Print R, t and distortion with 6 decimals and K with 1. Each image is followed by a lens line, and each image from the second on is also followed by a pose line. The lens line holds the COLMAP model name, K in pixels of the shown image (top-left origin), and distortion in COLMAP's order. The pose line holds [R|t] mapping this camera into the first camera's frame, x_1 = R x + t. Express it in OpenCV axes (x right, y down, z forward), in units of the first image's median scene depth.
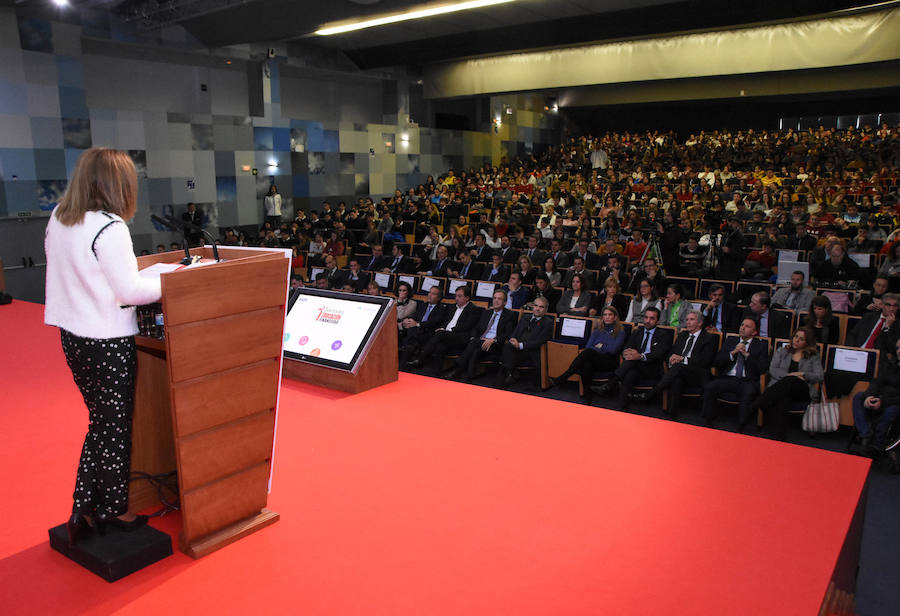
lens RADIAL K [[733.5, 0, 451.1], [0, 733.5, 317.5], [0, 0, 1]] dist [-0.157680, 0.133846]
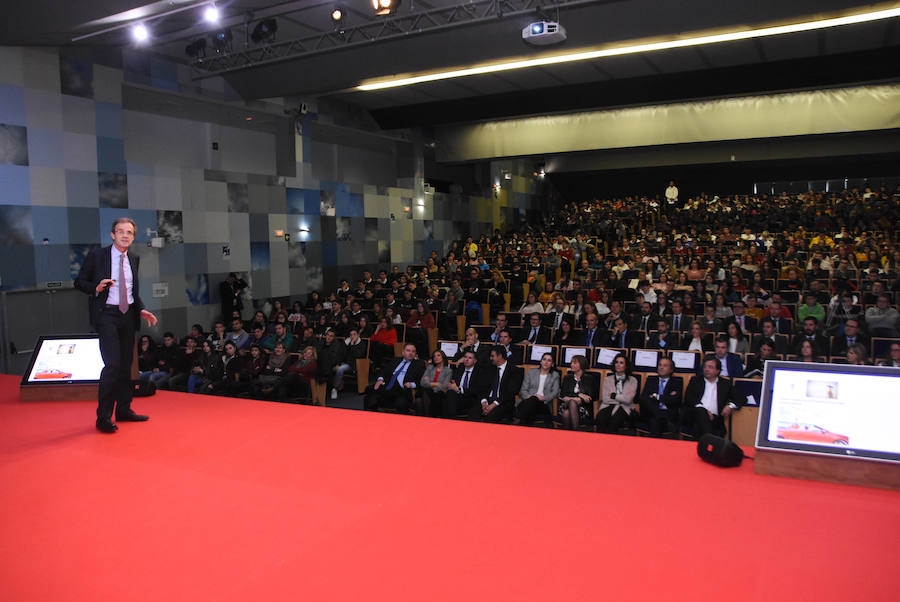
lens RADIAL K [[746.9, 0, 474.2], [0, 746.9, 297.2], [0, 0, 1]] dist [-0.135601, 0.080652]
pose [[0.988133, -0.020425, 0.152235, -0.201692], [0.039201, 0.991831, -0.121382, -0.008743], [-0.148512, 0.125909, 0.980862, 0.081912]]
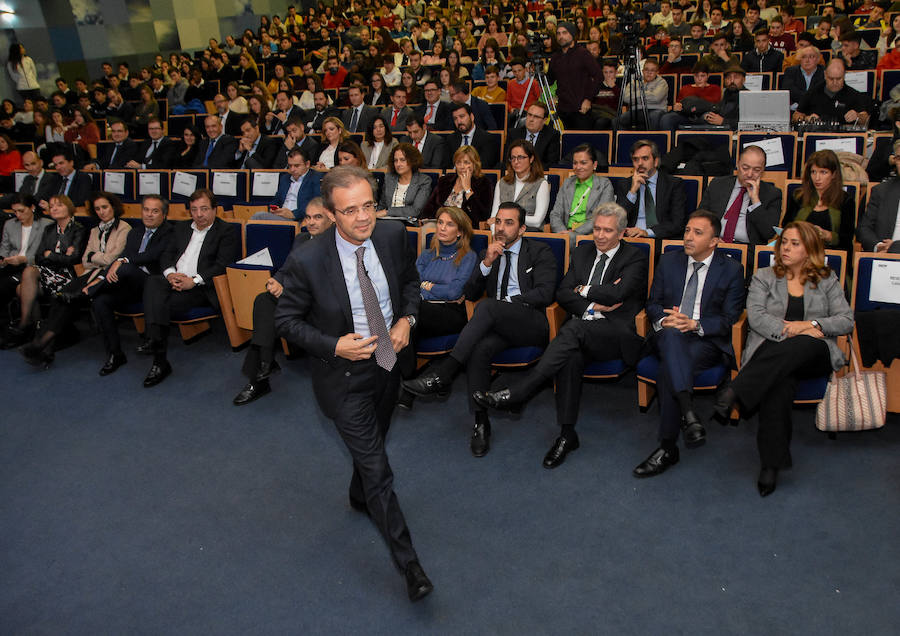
lens RADIAL K [[794.0, 0, 512.1], [0, 794.0, 328.3], [0, 0, 1]] dist [-0.125489, 0.104293]
pose [[0.979686, -0.128565, 0.153906, 0.076566], [0.097873, 0.976382, 0.192609, -0.015885], [-0.175034, -0.173634, 0.969131, 0.191117]]
